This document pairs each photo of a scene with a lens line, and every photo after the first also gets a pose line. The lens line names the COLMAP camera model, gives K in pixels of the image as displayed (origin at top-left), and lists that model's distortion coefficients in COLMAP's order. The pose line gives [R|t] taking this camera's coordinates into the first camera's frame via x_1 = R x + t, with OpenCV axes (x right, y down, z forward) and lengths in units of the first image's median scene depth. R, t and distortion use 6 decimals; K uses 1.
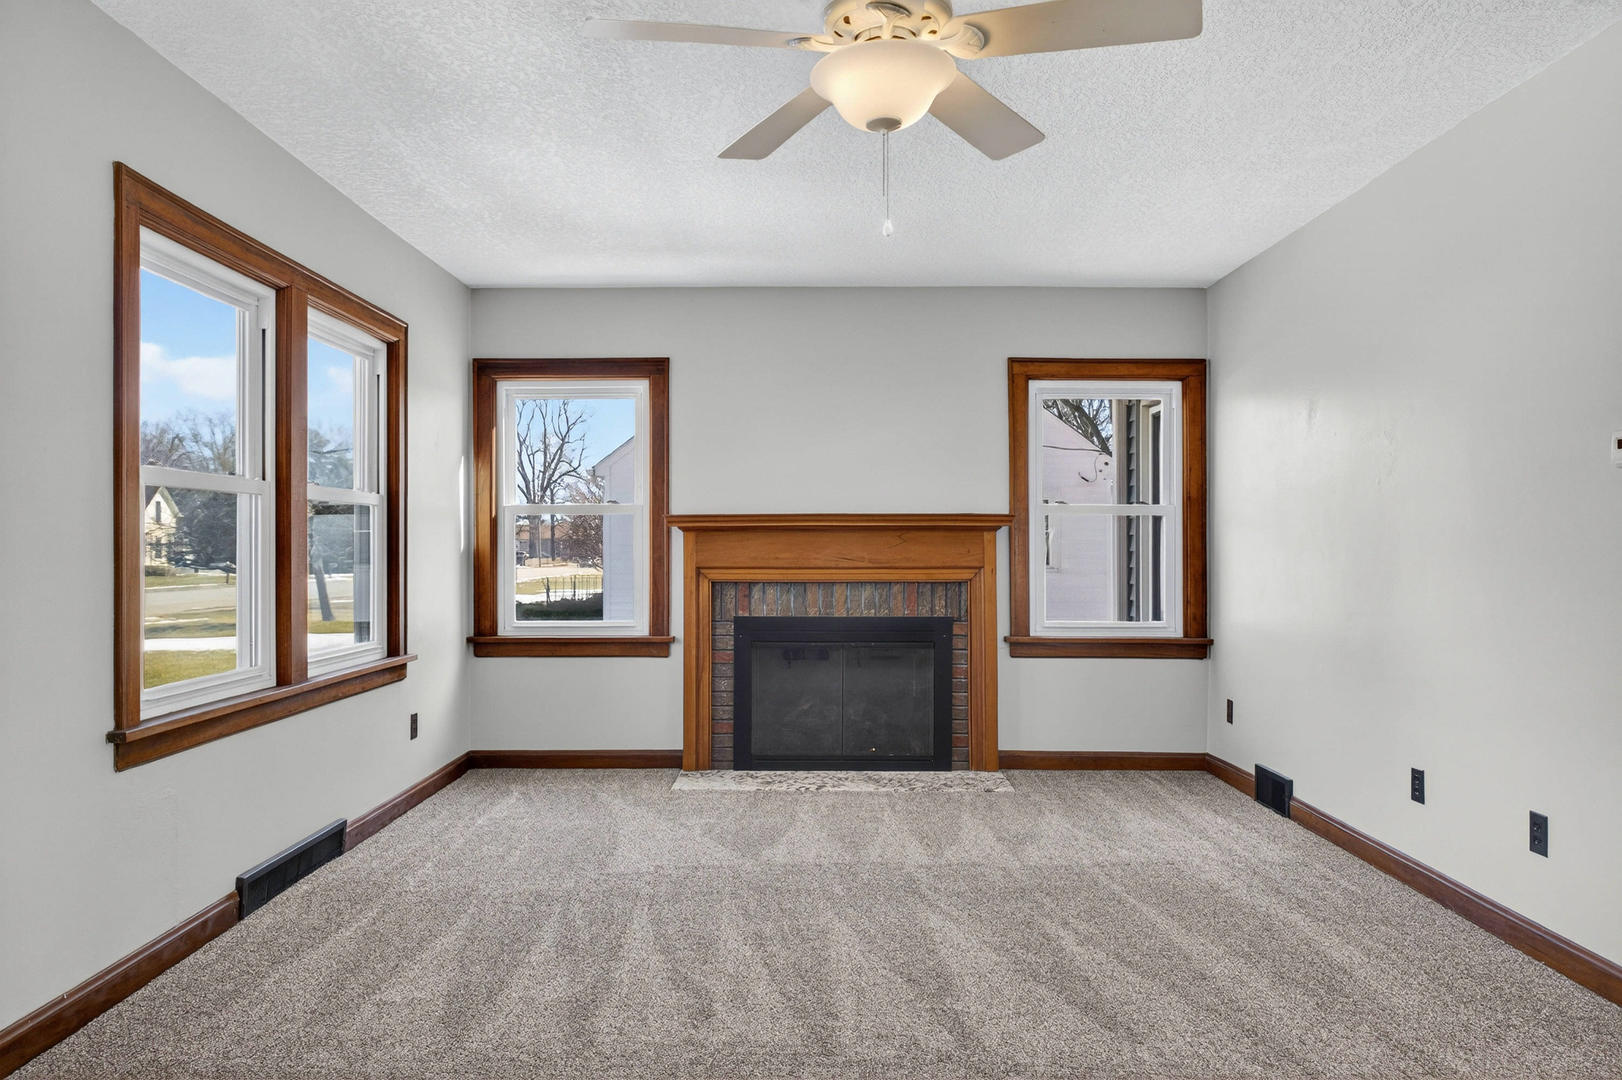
lens RADIAL K [[1101.5, 0, 817.0], [0, 1101.5, 553.6], [0, 0, 1]] dist [-0.001176, 0.000955]
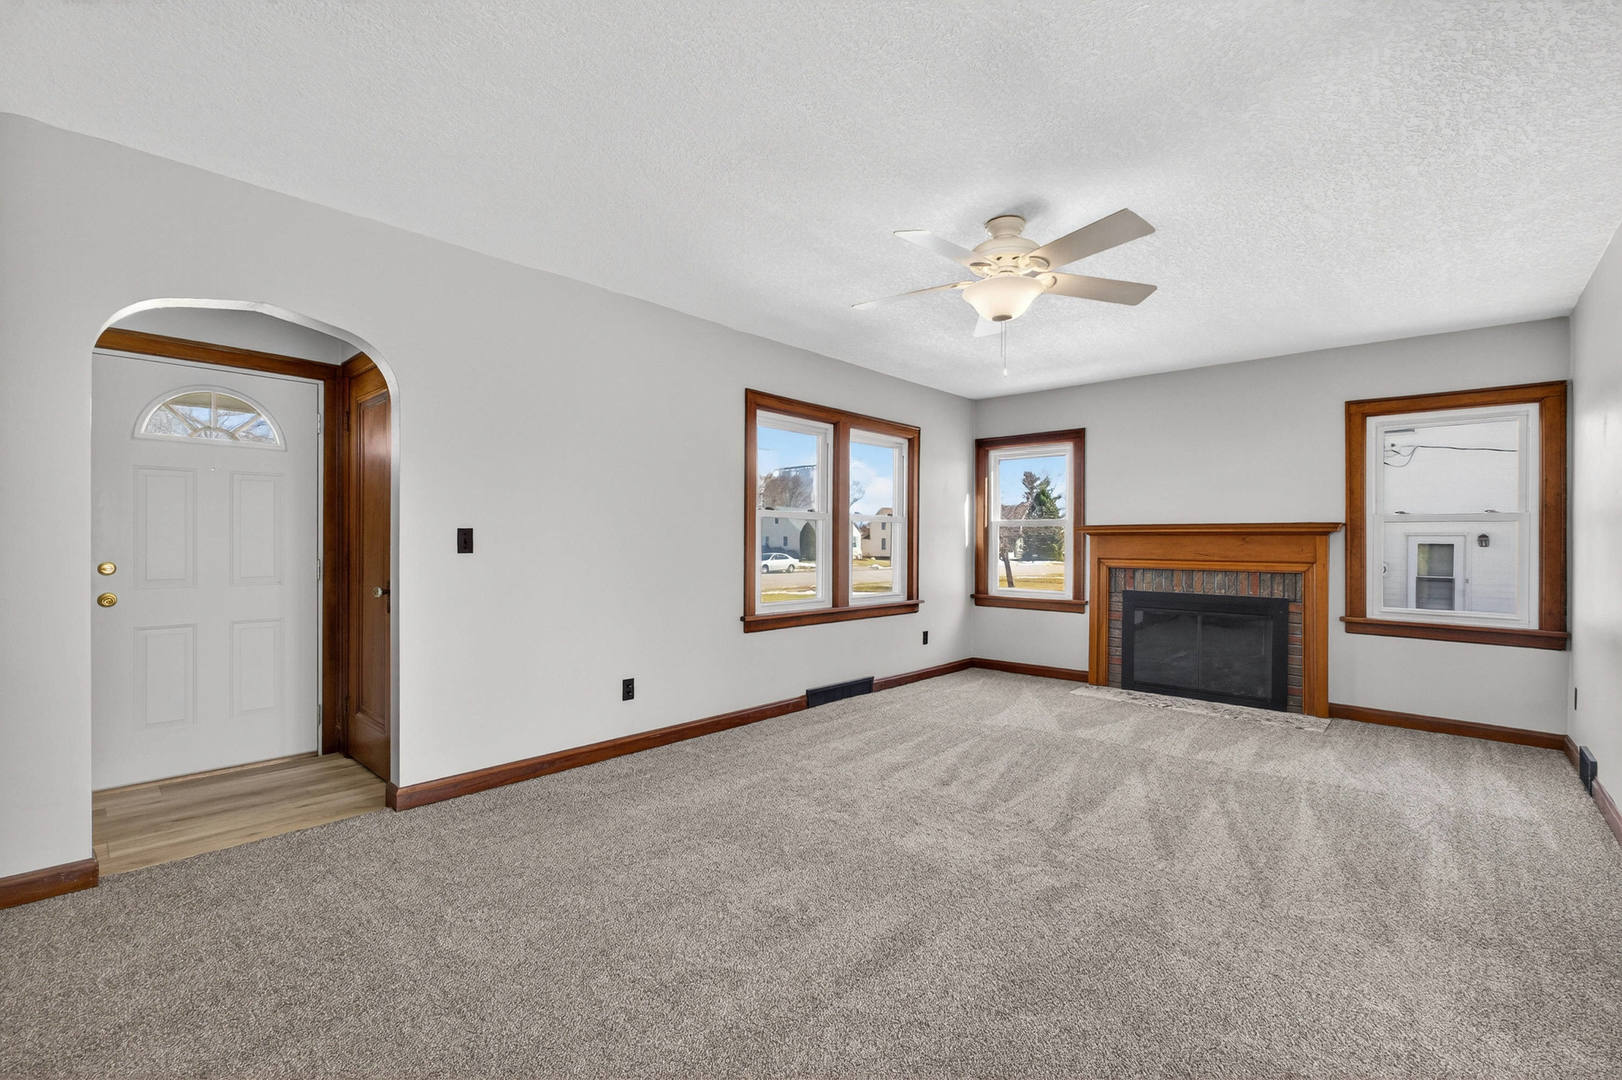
lens RADIAL K [[729.4, 0, 816.4], [0, 729.4, 554.4], [0, 0, 1]] dist [0.004683, 0.000475]
pose [[0.741698, 0.017151, -0.670515, 0.294066], [-0.012809, 0.999853, 0.011406, 0.000320], [0.670612, 0.000129, 0.741809, -0.055475]]
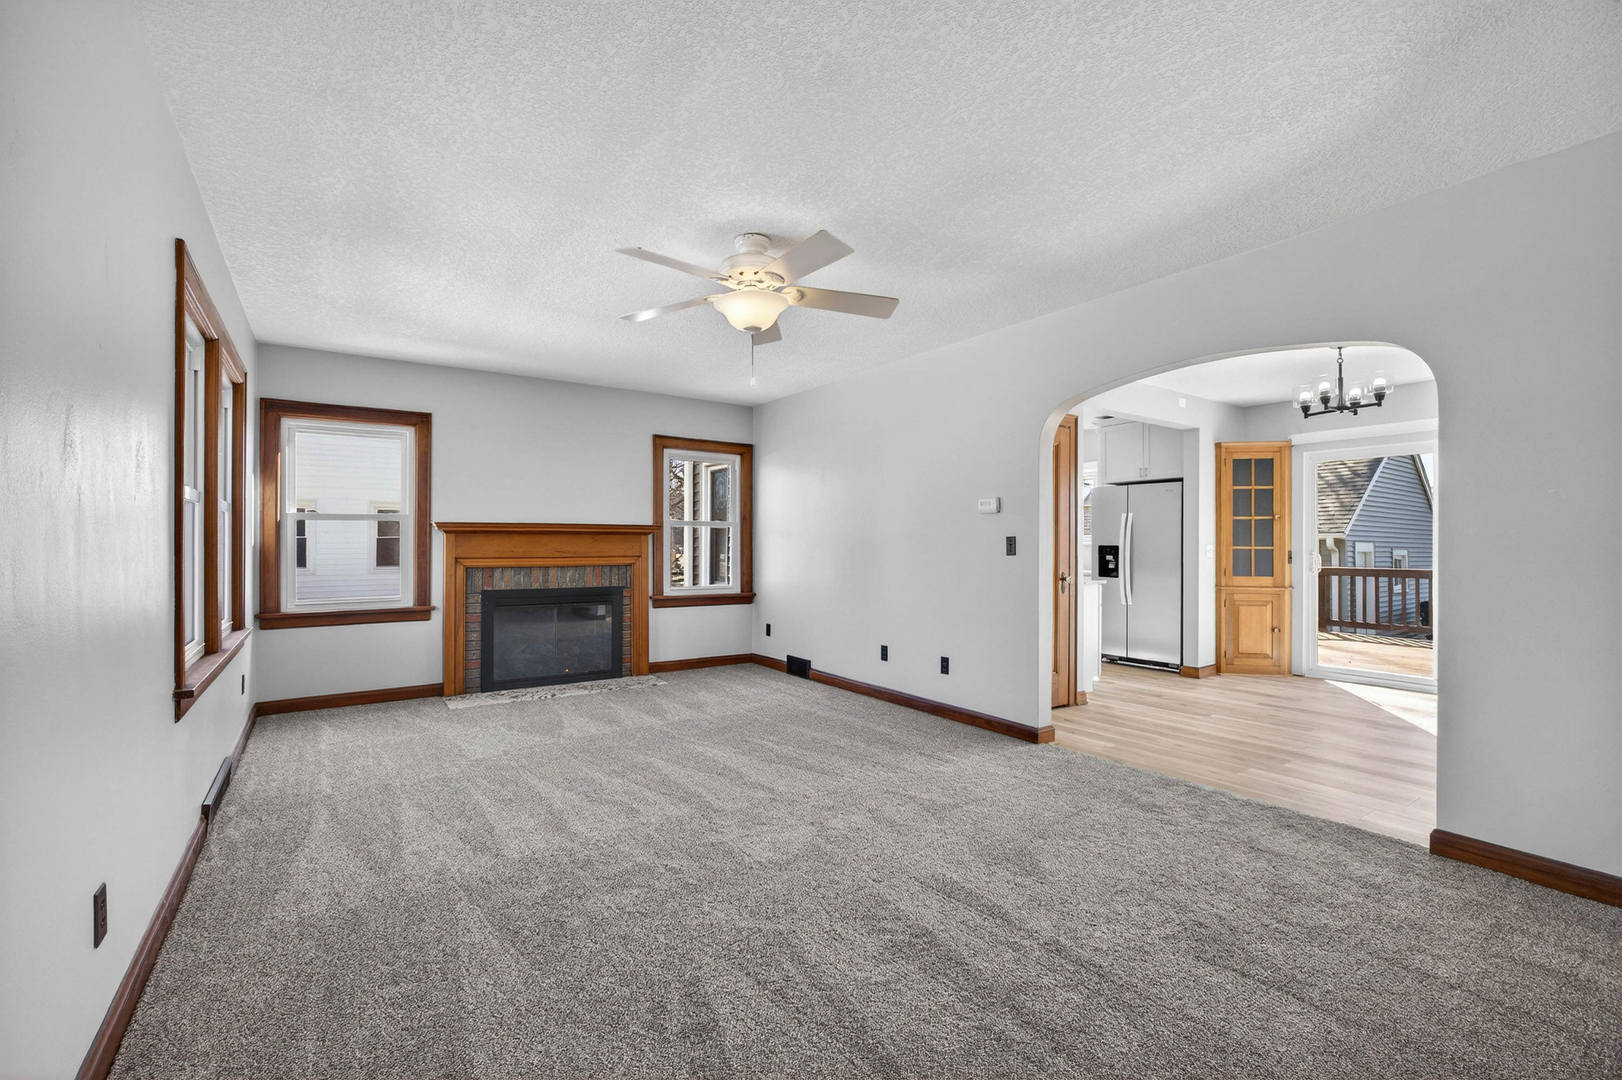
lens RADIAL K [[696.3, 0, 808.4], [0, 696.3, 547.4], [0, 0, 1]] dist [-0.000808, -0.000098]
pose [[0.819474, -0.002453, 0.573111, -0.253506], [0.003721, 0.999993, -0.001041, 0.001138], [-0.573104, 0.002986, 0.819477, -0.032219]]
